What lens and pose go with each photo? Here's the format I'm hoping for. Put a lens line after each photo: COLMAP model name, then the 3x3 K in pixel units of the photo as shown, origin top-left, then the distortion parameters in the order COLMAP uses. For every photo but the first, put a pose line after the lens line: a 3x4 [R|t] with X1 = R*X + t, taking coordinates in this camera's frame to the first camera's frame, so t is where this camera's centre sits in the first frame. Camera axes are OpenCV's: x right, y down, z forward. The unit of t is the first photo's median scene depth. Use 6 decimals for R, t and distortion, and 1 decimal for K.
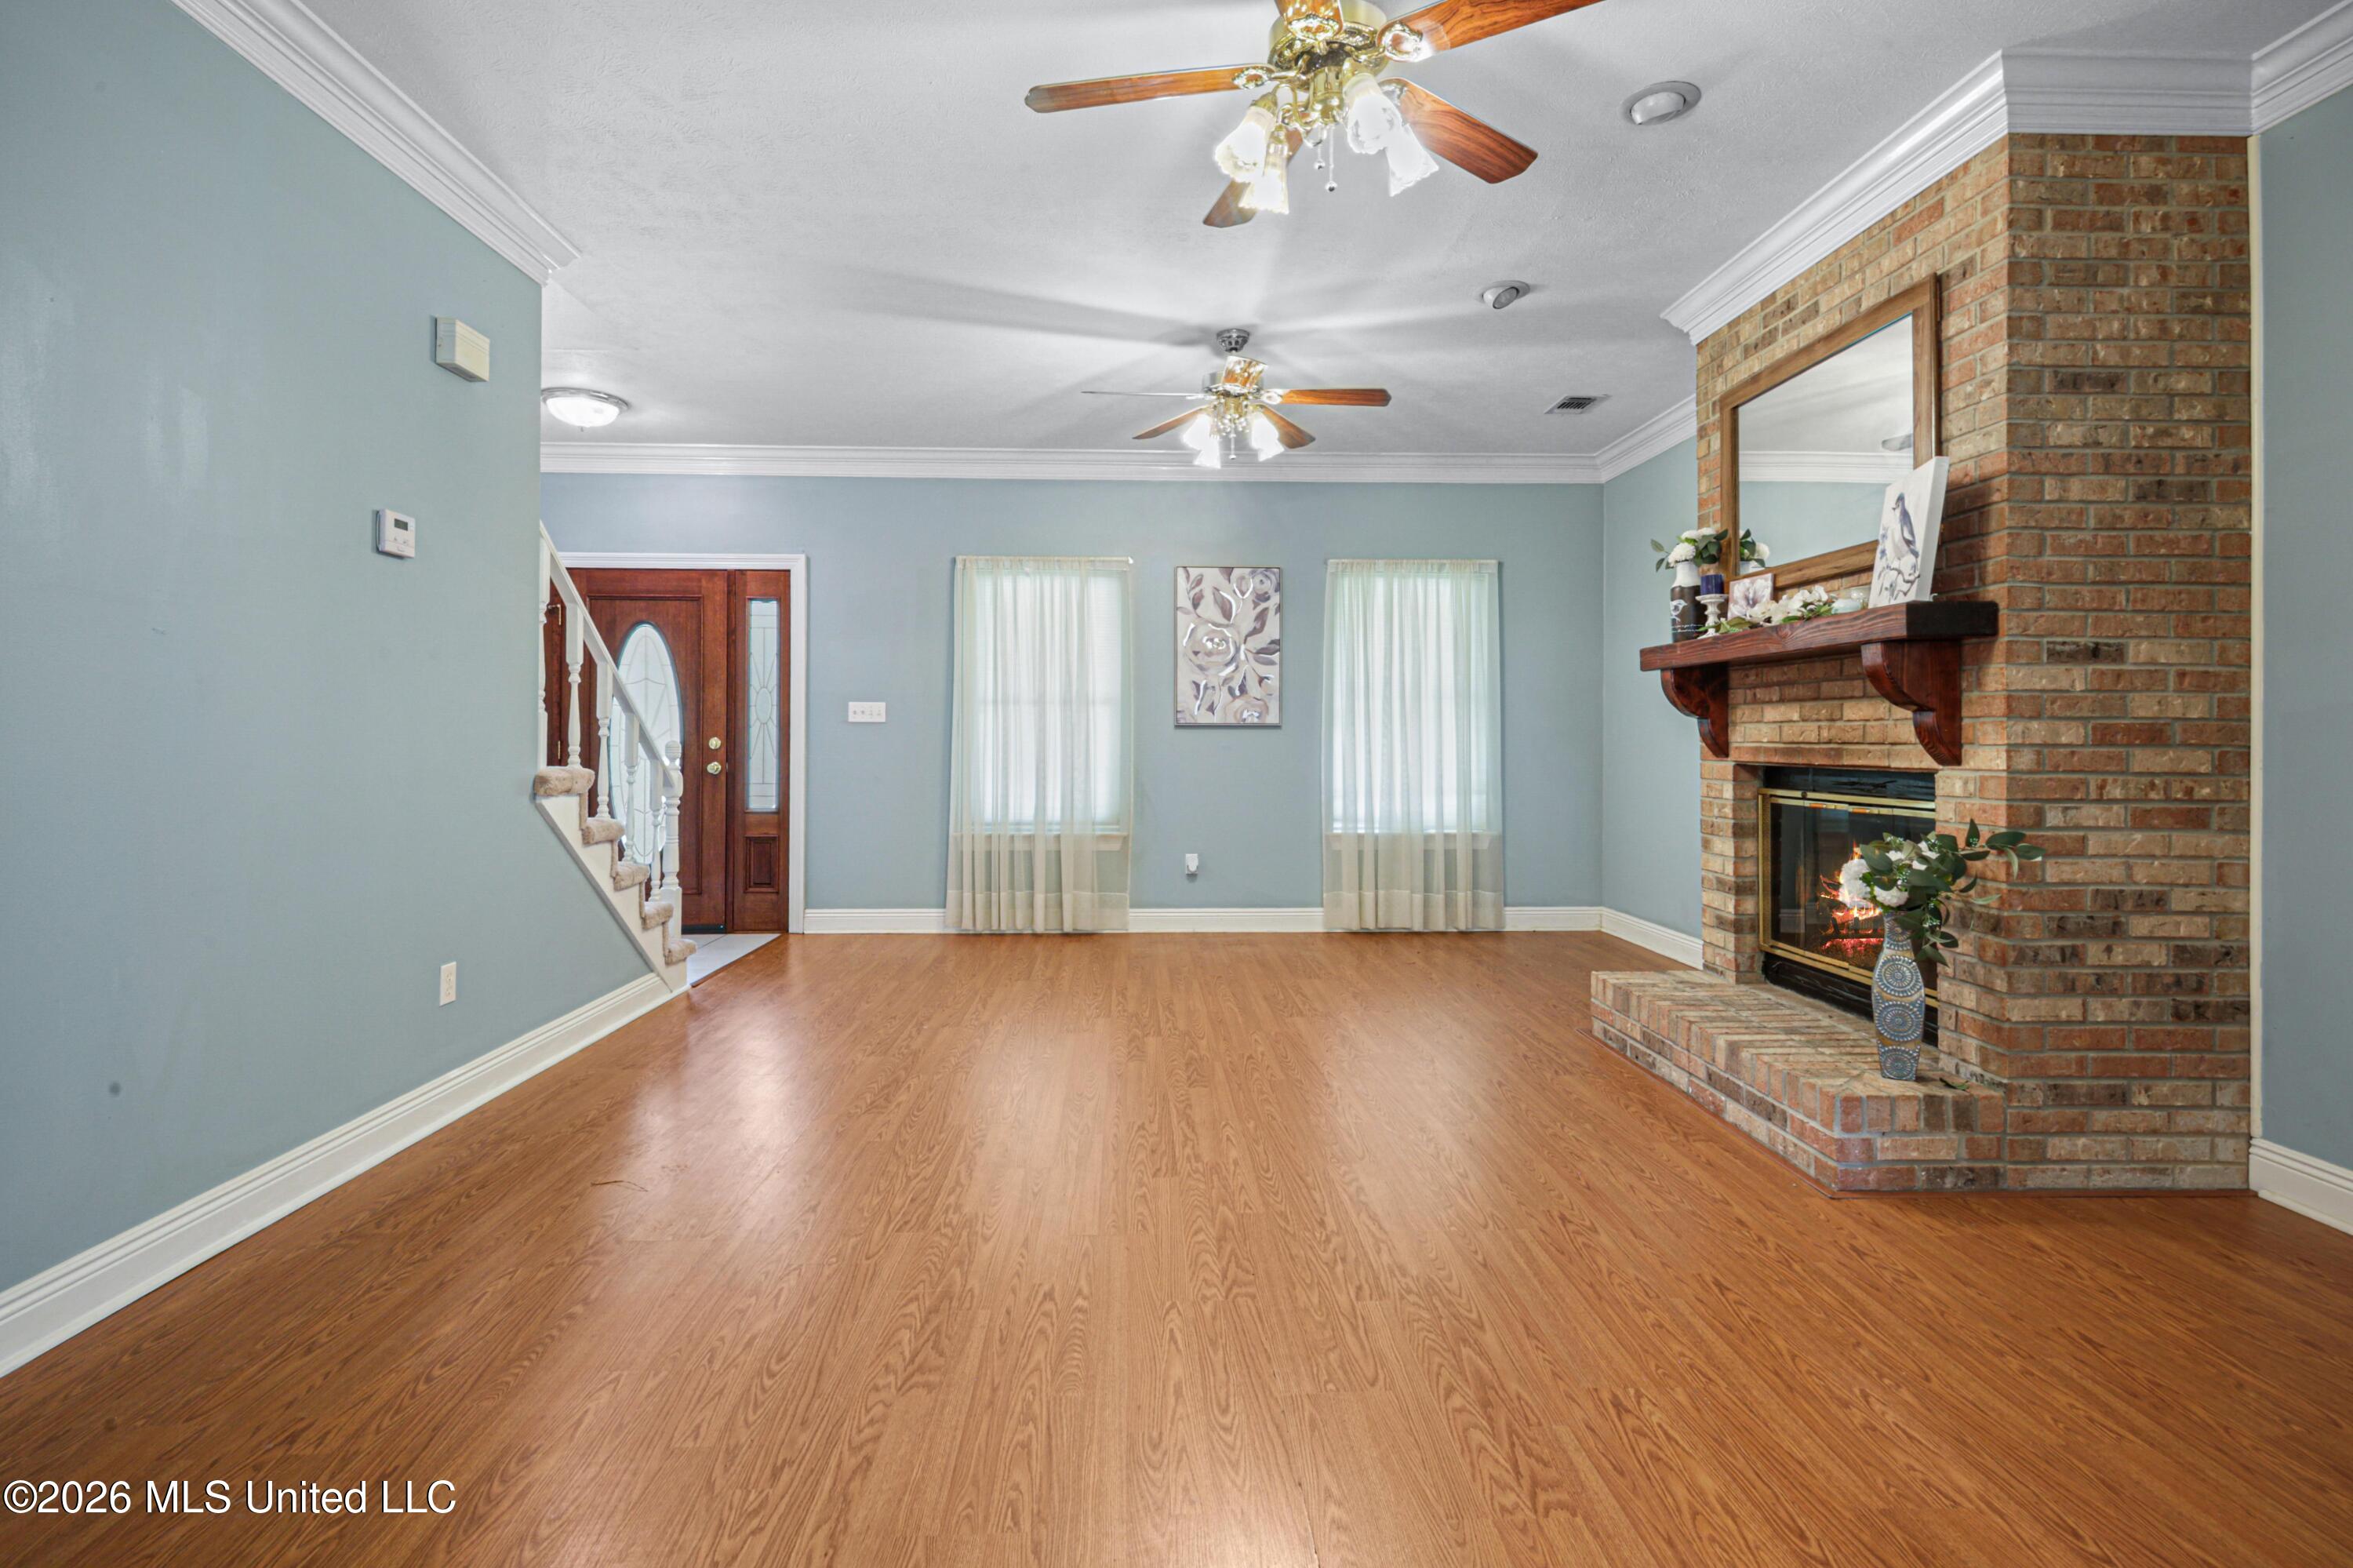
lens RADIAL K [[1096.2, 0, 1156.5], [0, 1096.2, 721.9], [0, 0, 1]] dist [0.005132, -0.001251]
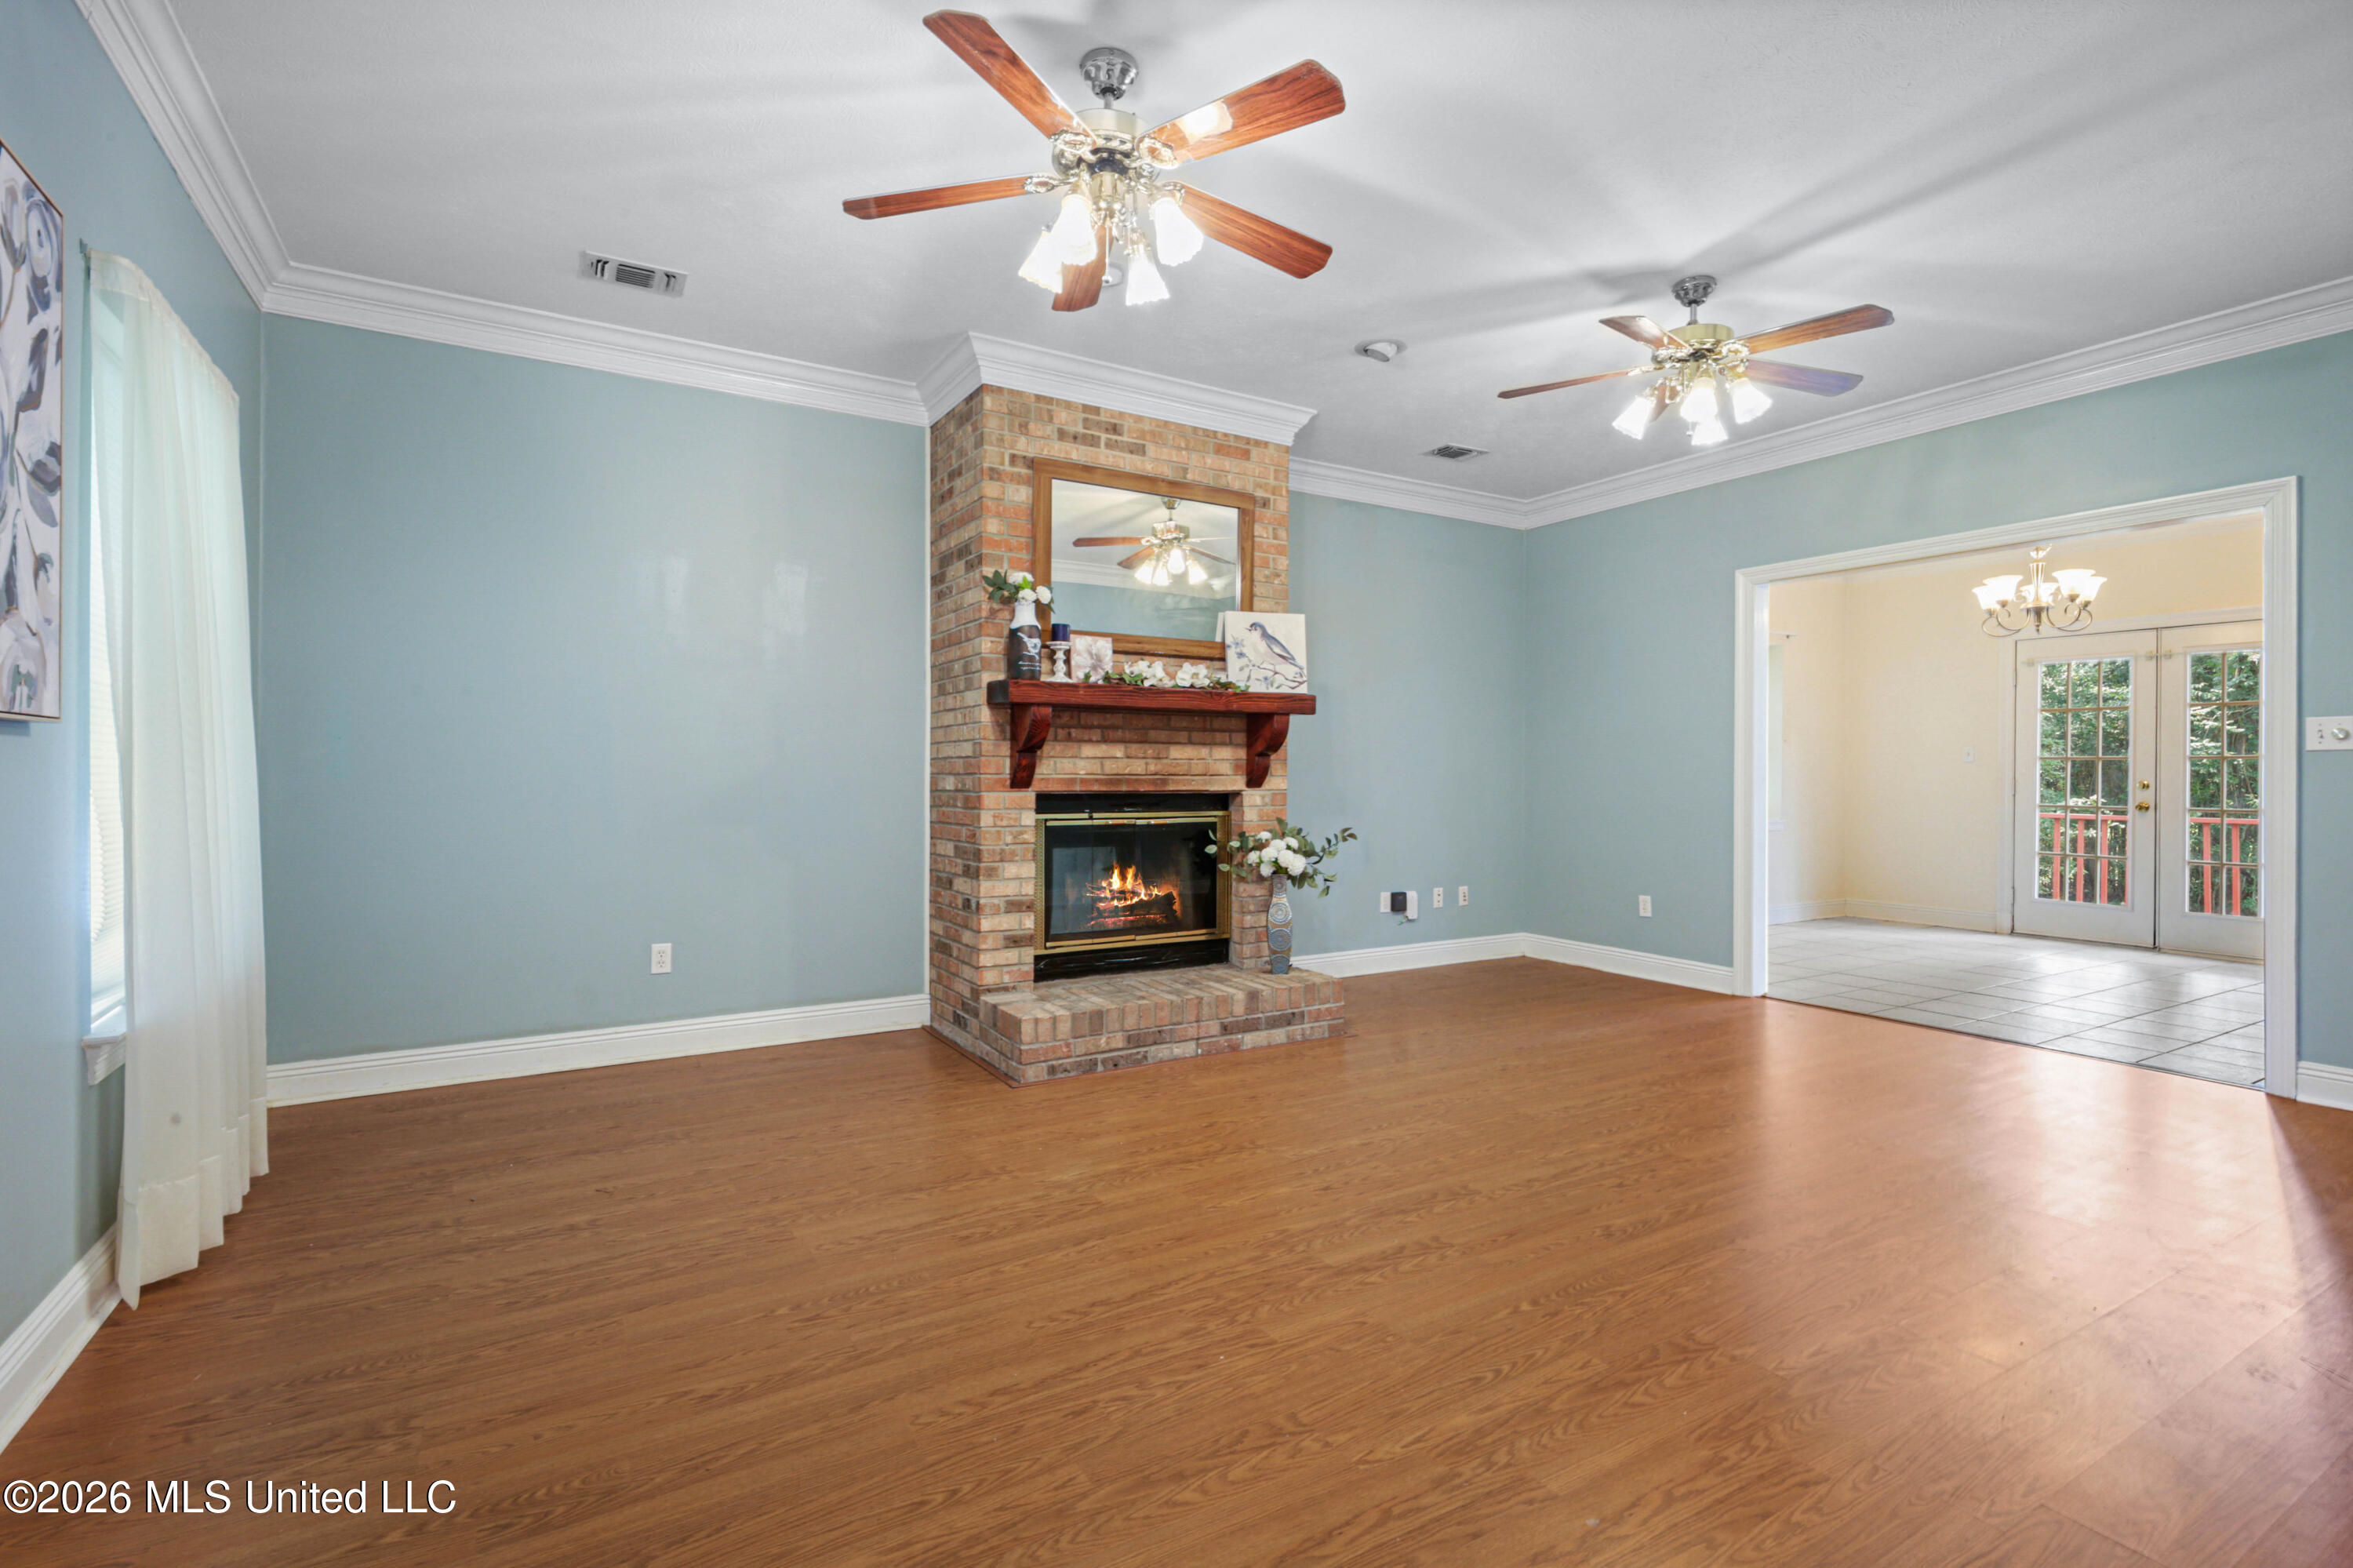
lens RADIAL K [[1096.2, 0, 1167.3], [0, 1096.2, 772.2], [0, 0, 1]] dist [0.005132, -0.001251]
pose [[-0.477791, -0.003354, 0.878467, -0.432479], [-0.018845, 0.999802, -0.006432, 0.017577], [-0.878271, -0.019628, -0.477760, 1.184472]]
